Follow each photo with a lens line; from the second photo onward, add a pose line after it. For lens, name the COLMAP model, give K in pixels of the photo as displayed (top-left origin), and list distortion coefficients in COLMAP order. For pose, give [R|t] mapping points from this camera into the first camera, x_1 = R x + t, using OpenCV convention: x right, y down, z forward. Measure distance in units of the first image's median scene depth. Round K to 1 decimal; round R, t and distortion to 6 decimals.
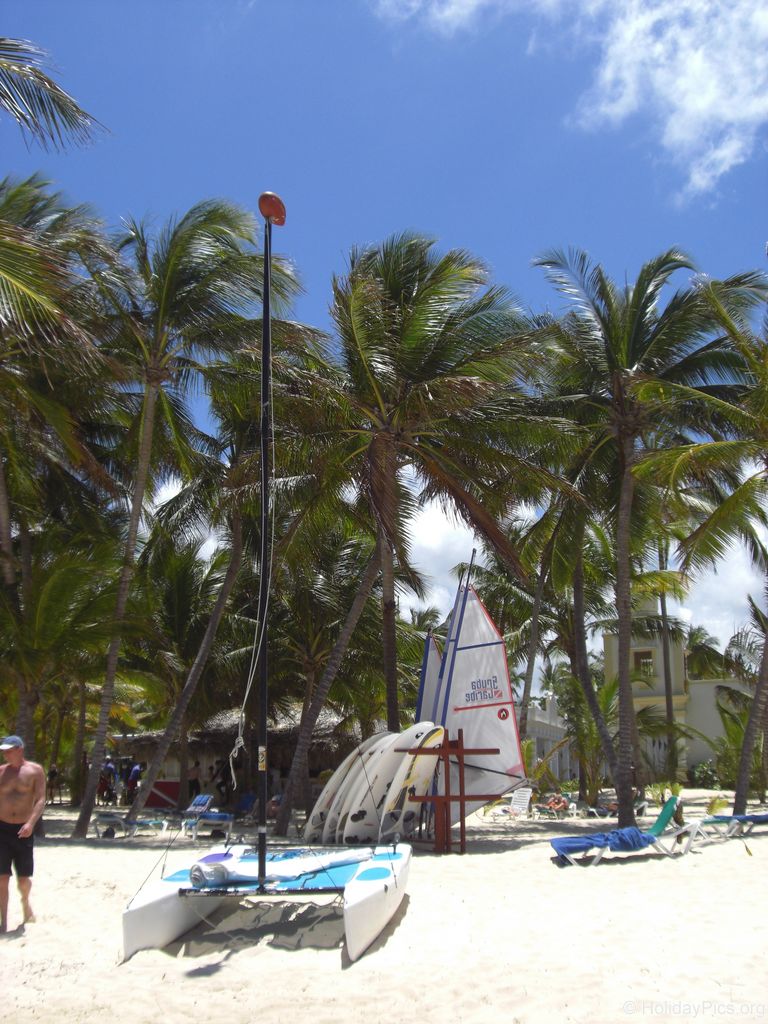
lens RADIAL K [[1119.0, 0, 384.0], [0, 1119.0, 512.0], [0, 0, 1]] dist [-0.269826, 0.375203]
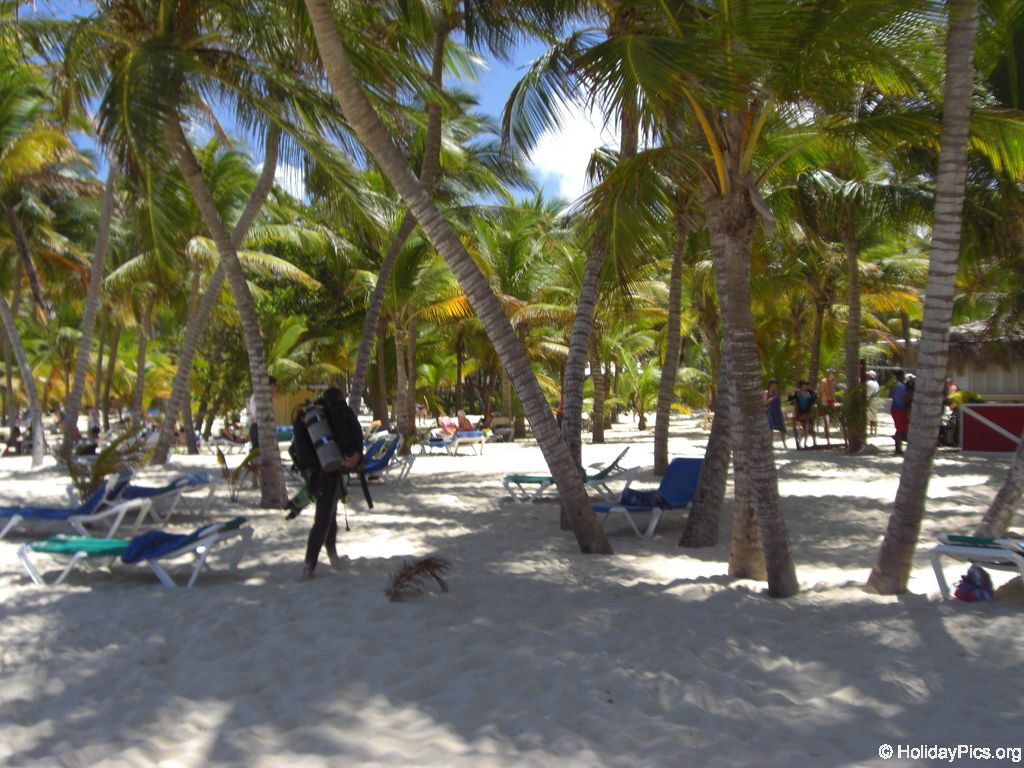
lens RADIAL K [[1111.7, 0, 510.1], [0, 1111.7, 401.6], [0, 0, 1]] dist [-0.266594, 0.372034]
pose [[0.846329, -0.004425, -0.532642, -0.180374], [0.136191, 0.968526, 0.208351, 0.137529], [0.514955, -0.248875, 0.820294, 0.602210]]
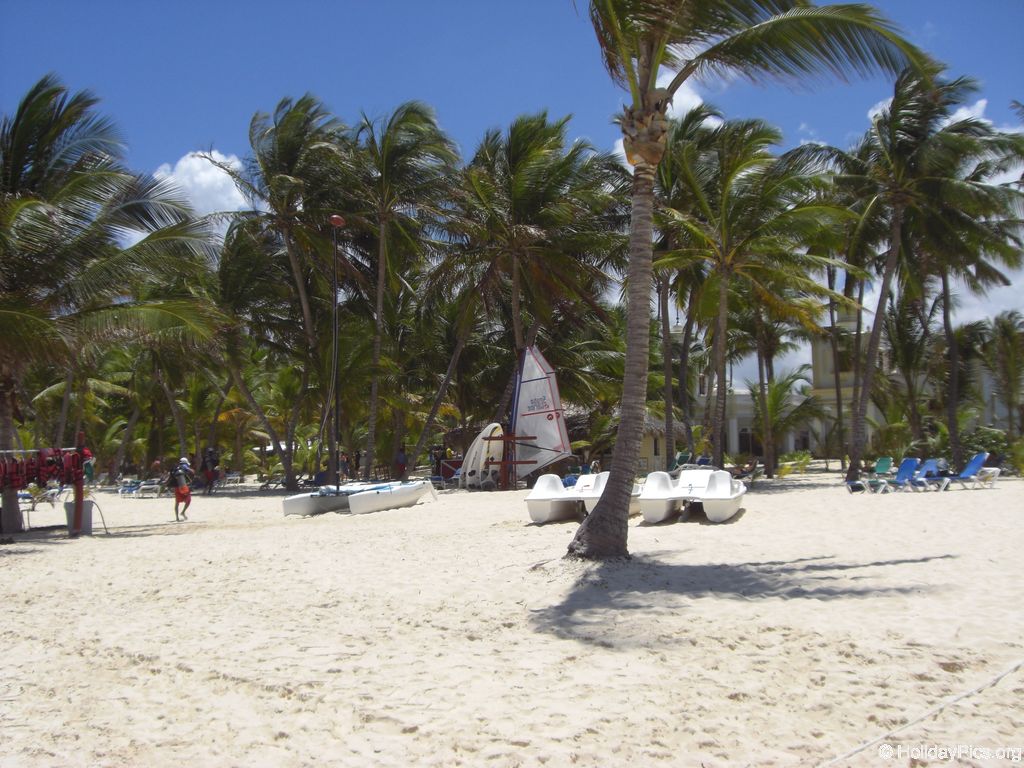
lens RADIAL K [[1111.7, 0, 510.1], [0, 1111.7, 401.6], [0, 0, 1]] dist [-0.266594, 0.372034]
pose [[0.964488, -0.029380, -0.262486, 0.375006], [0.077464, 0.981557, 0.174772, -0.118394], [0.252510, -0.188898, 0.948976, -0.529690]]
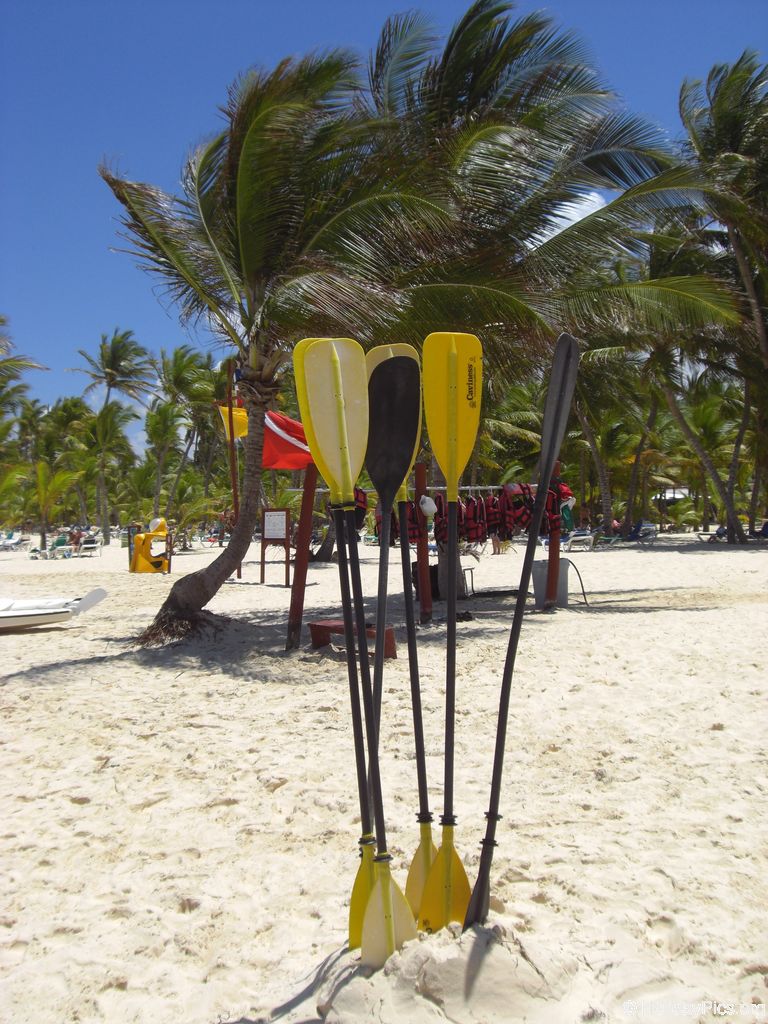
lens RADIAL K [[1119.0, 0, 384.0], [0, 1119.0, 512.0], [0, 0, 1]] dist [-0.269826, 0.375203]
pose [[0.766136, -0.012831, -0.642550, 0.155201], [0.162645, 0.971125, 0.174536, -0.070405], [0.621757, -0.238225, 0.746101, -0.348032]]
